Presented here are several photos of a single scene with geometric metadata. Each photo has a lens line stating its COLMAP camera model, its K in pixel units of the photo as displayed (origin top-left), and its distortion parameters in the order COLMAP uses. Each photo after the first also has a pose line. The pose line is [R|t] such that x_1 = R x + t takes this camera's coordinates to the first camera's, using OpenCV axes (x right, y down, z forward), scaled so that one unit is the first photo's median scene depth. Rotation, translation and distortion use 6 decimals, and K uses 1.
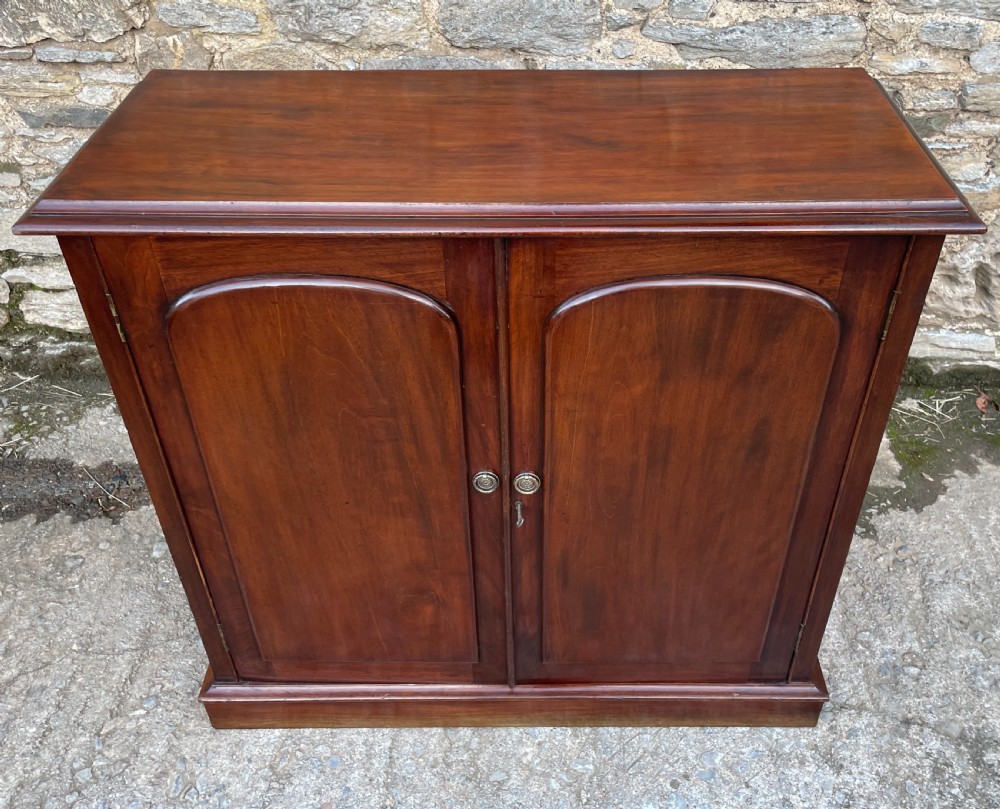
lens RADIAL K [[968.5, 0, 525.6], [0, 968.5, 349.5], [0, 0, 1]] dist [0.036698, 0.000000]
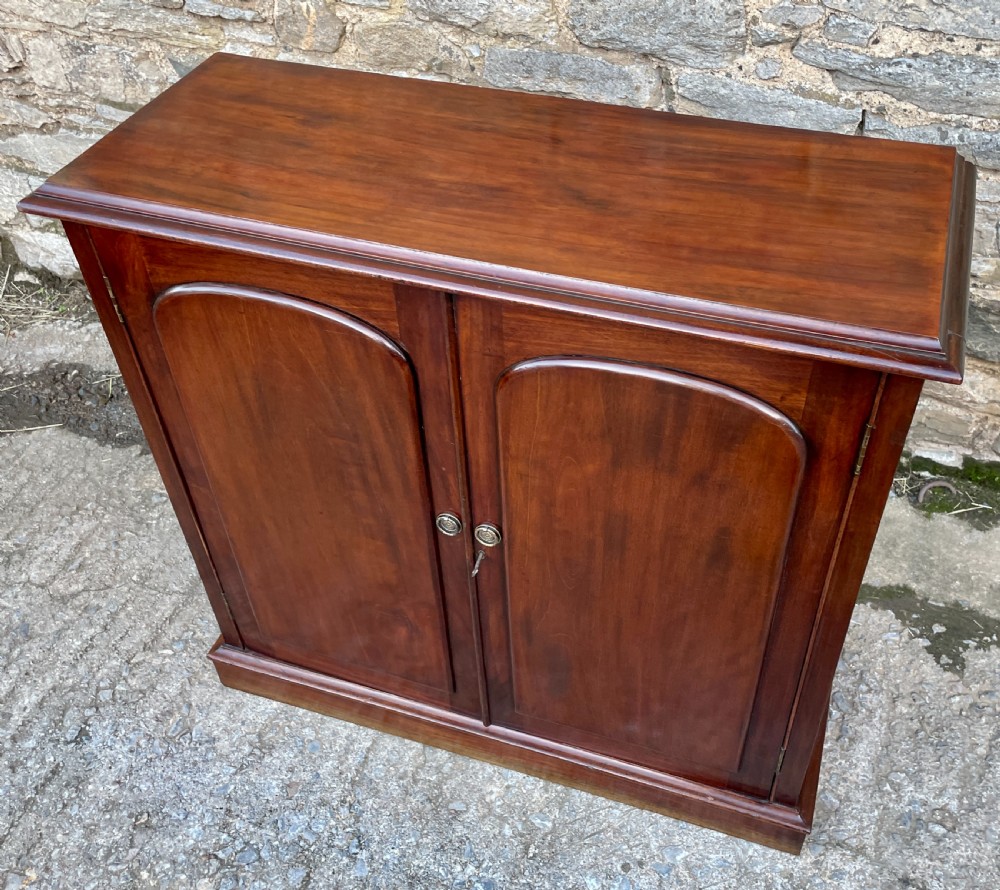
lens RADIAL K [[1055.3, 0, 531.8], [0, 1055.3, 427.4], [0, 0, 1]] dist [0.044969, 0.000000]
pose [[0.948896, 0.201807, -0.242633, 0.225115], [-0.177121, 0.976869, 0.119811, -0.082114], [0.261200, -0.070713, 0.962691, 0.003064]]
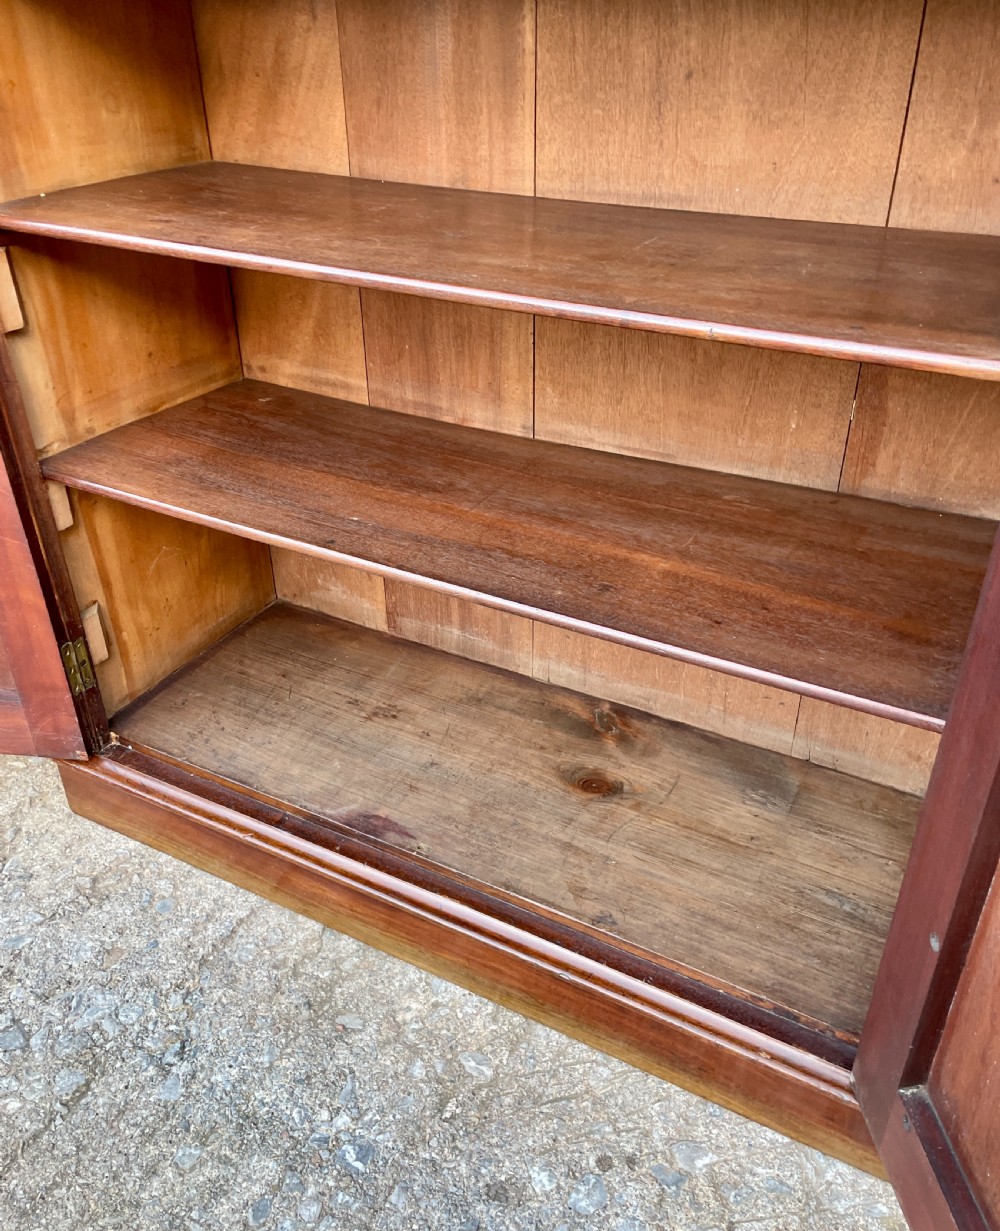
lens RADIAL K [[1048.6, 0, 503.7], [0, 1048.6, 616.1], [0, 0, 1]] dist [0.066342, -0.087663]
pose [[0.879598, 0.253368, -0.402630, 0.258094], [-0.289008, 0.956881, -0.029227, 0.180718], [0.377864, 0.142071, 0.914896, 0.380844]]
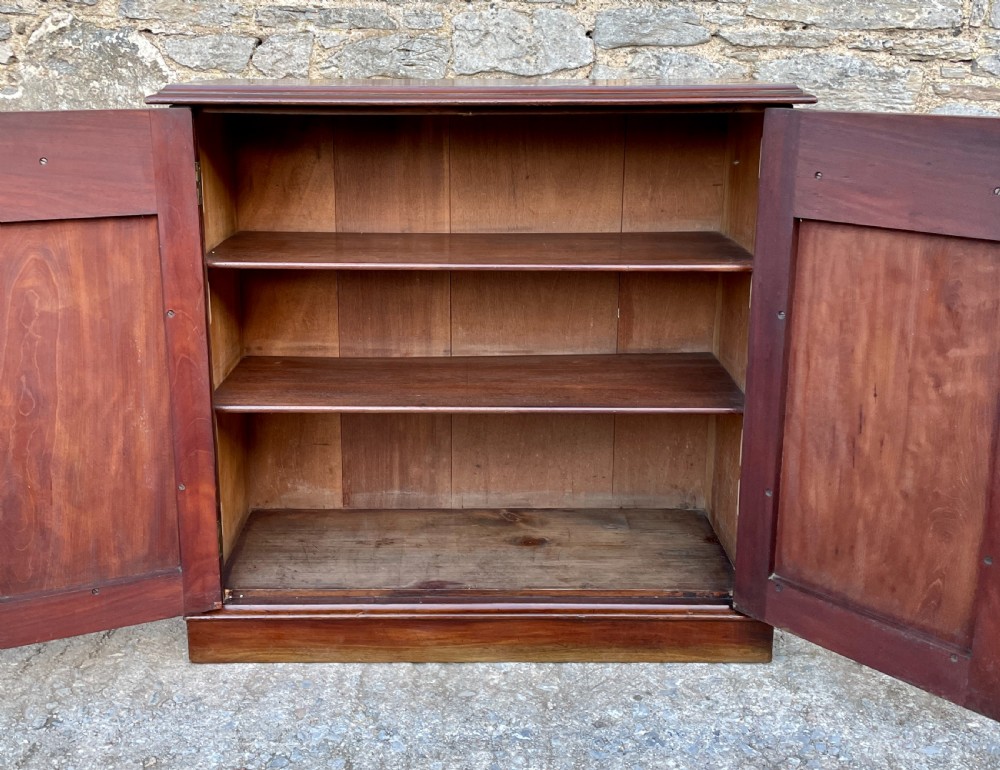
lens RADIAL K [[1066.0, 0, 463.1], [0, 1066.0, 284.7], [0, 0, 1]] dist [0.050009, 0.000000]
pose [[0.999951, 0.008295, 0.005453, -0.040521], [-0.005181, 0.904670, -0.426081, 0.521557], [-0.008467, 0.426032, 0.904668, -0.206767]]
